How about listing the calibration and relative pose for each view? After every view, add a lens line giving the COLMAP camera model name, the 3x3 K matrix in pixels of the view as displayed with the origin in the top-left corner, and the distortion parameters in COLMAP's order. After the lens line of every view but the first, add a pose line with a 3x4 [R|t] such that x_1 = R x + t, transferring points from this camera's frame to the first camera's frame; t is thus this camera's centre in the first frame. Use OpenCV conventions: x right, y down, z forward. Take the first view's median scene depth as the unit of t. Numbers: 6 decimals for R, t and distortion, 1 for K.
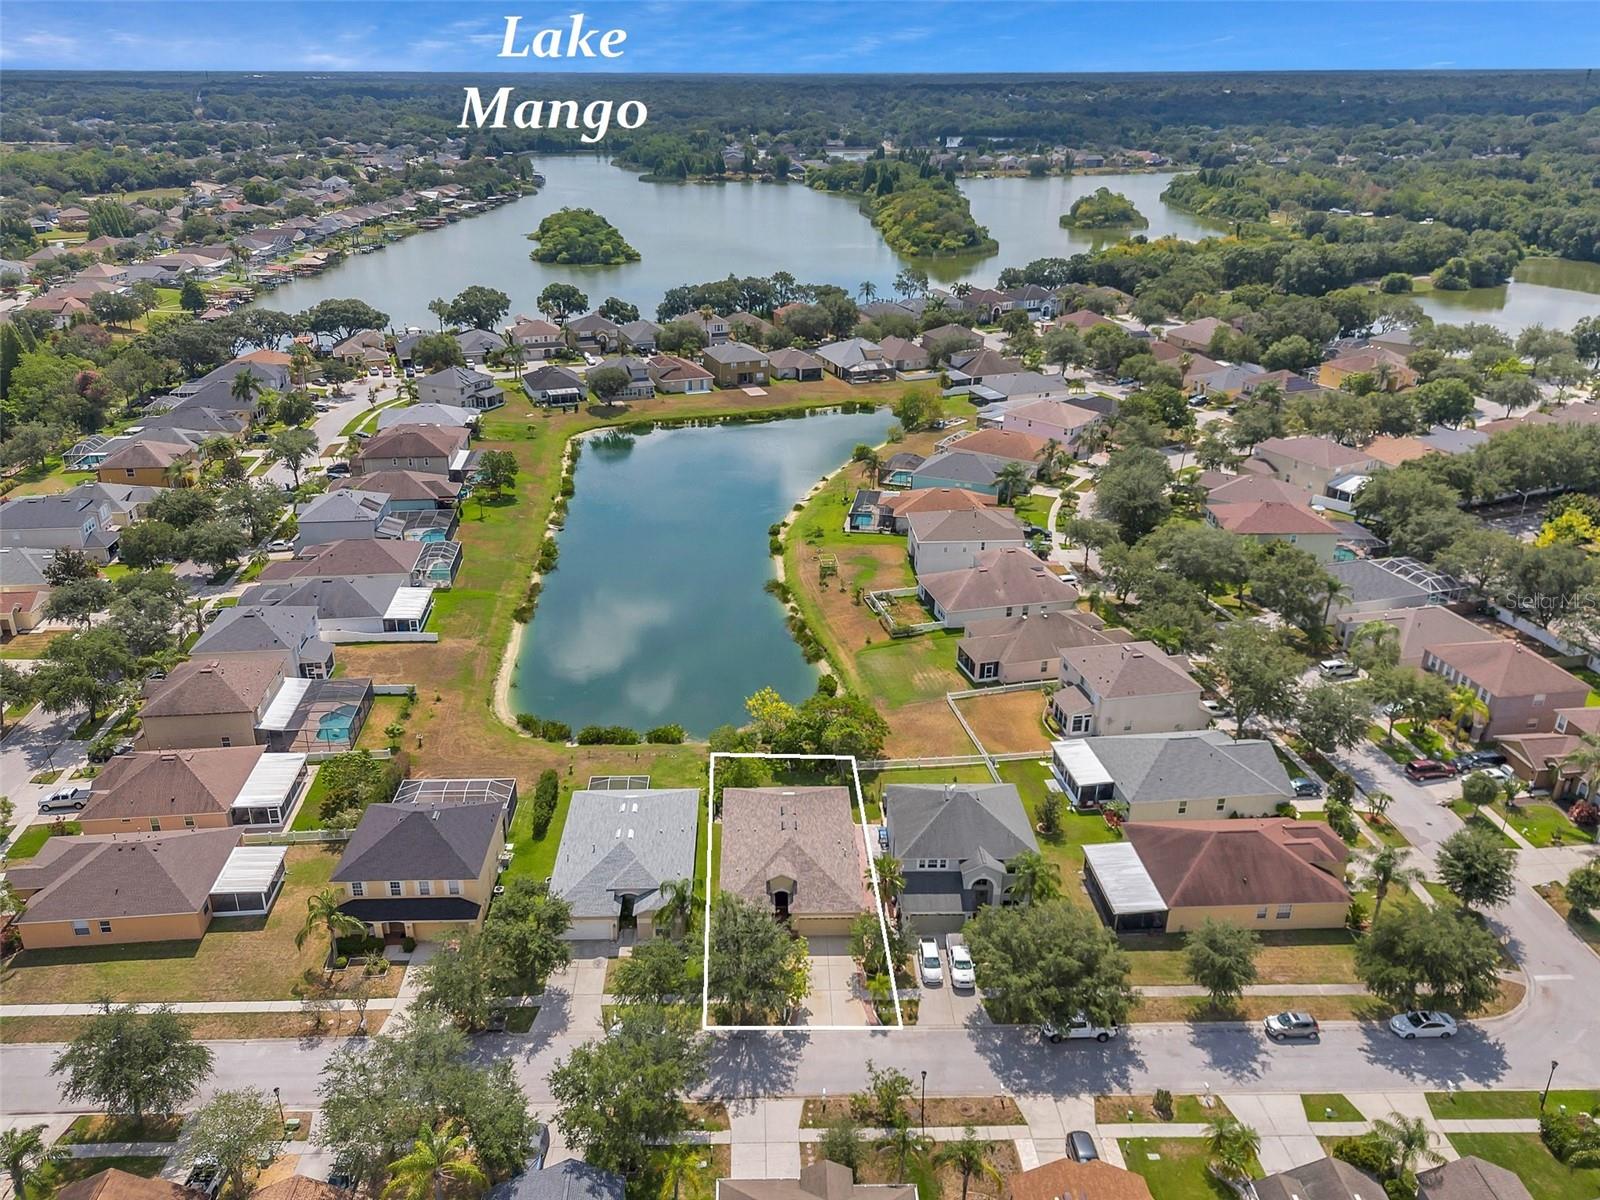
lens RADIAL K [[1086.7, 0, 800.0], [0, 1086.7, 600.0], [0, 0, 1]] dist [0.046867, -0.065198]
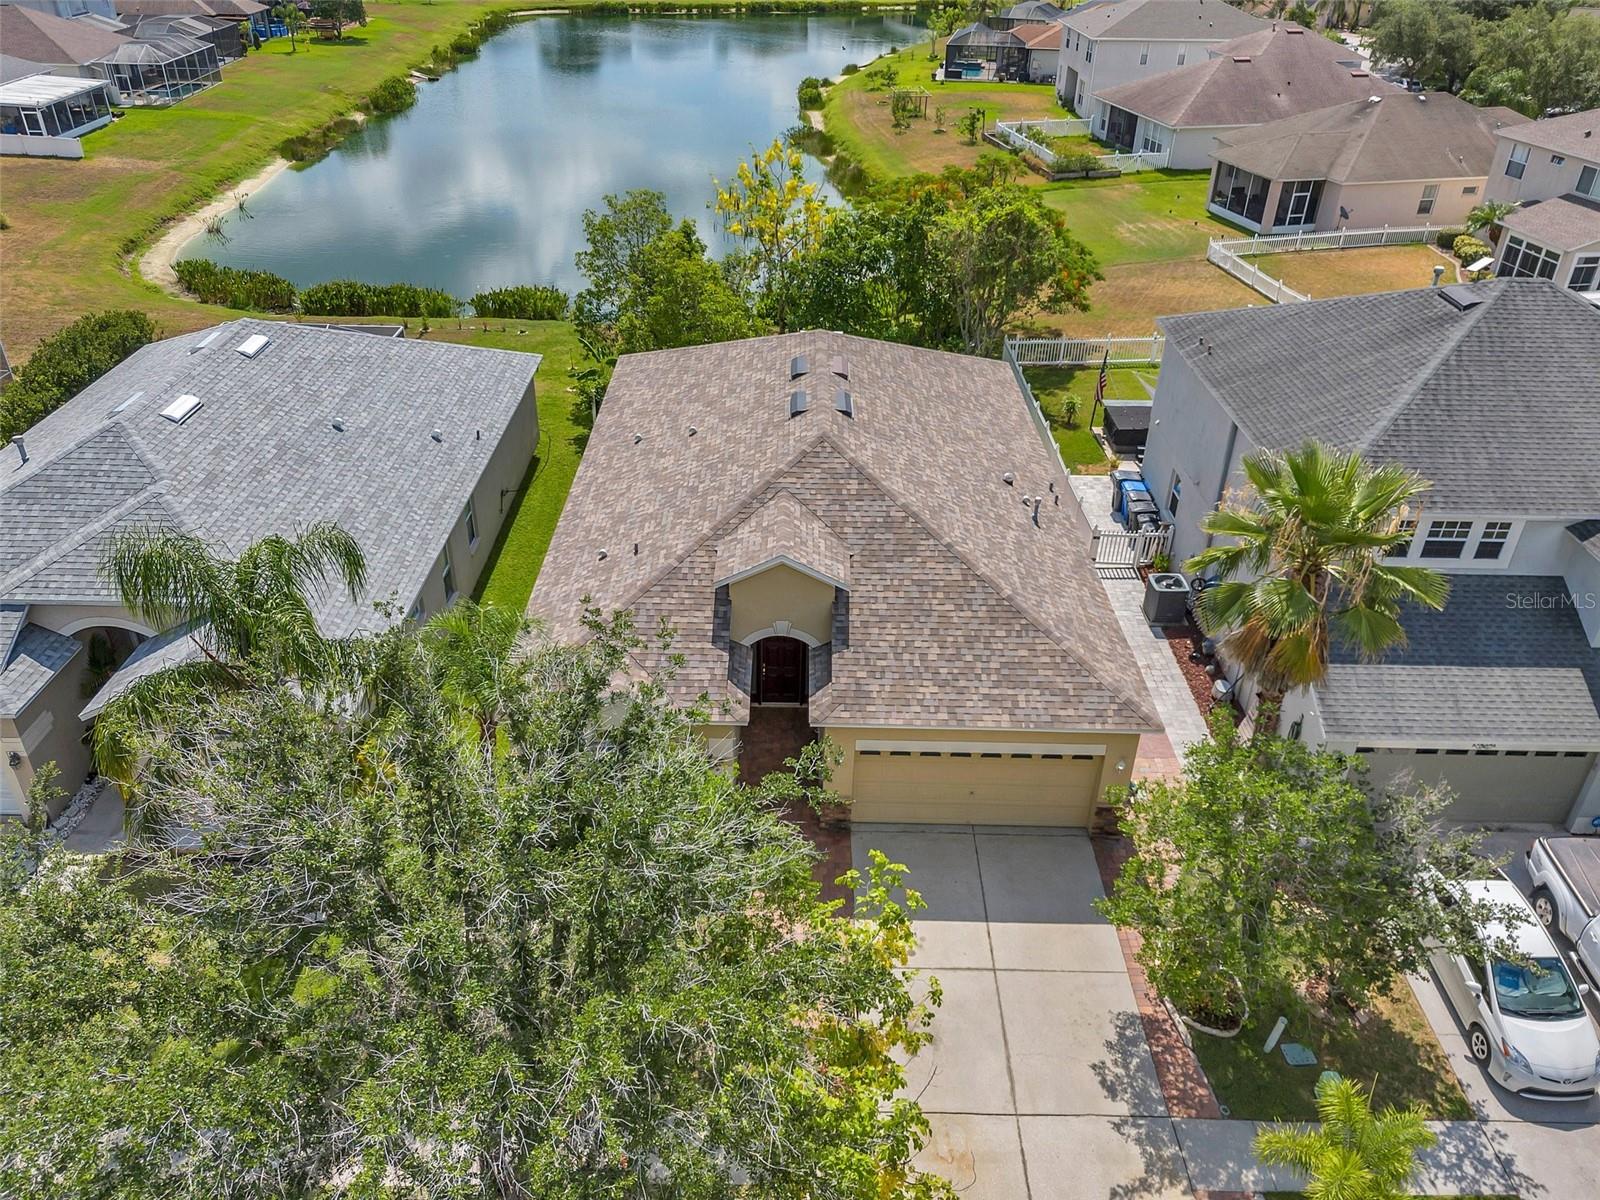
lens RADIAL K [[1086.7, 0, 800.0], [0, 1086.7, 600.0], [0, 0, 1]] dist [0.046867, -0.065198]
pose [[0.999157, 0.020687, -0.035466, -0.005166], [-0.015349, 0.989360, 0.144675, 0.223529], [0.038081, -0.144008, 0.988843, 0.765463]]
